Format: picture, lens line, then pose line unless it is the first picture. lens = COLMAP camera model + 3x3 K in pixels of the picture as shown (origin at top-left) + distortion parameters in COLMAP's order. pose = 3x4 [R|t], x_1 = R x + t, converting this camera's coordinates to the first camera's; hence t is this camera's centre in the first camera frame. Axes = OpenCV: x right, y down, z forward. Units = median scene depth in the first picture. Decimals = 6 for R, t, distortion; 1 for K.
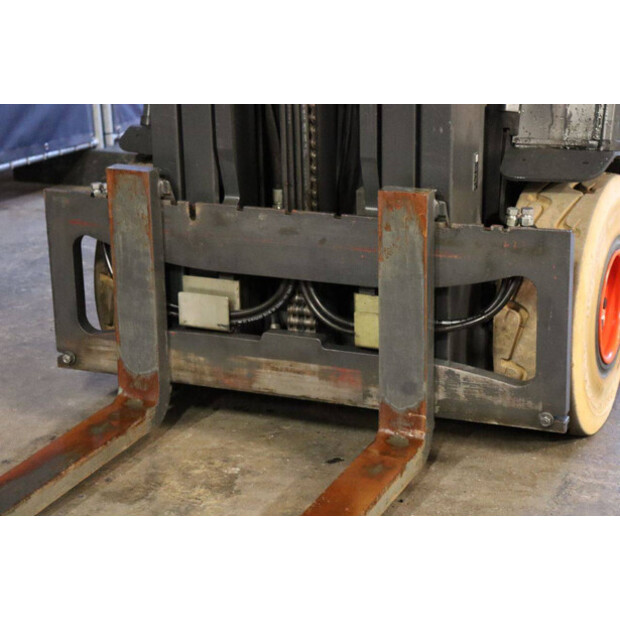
lens RADIAL K [[1469.3, 0, 310.0], [0, 1469.3, 310.0], [0, 0, 1]] dist [0.367488, -0.054487]
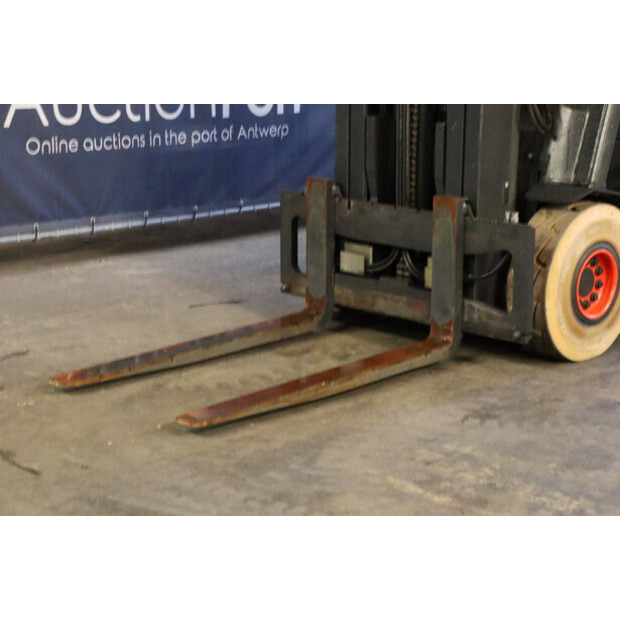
lens RADIAL K [[1469.3, 0, 310.0], [0, 1469.3, 310.0], [0, 0, 1]] dist [0.367488, -0.054487]
pose [[0.939765, 0.101044, -0.326545, 0.463192], [-0.119775, 0.992084, -0.037716, 0.129868], [0.320149, 0.074556, 0.944429, -0.666696]]
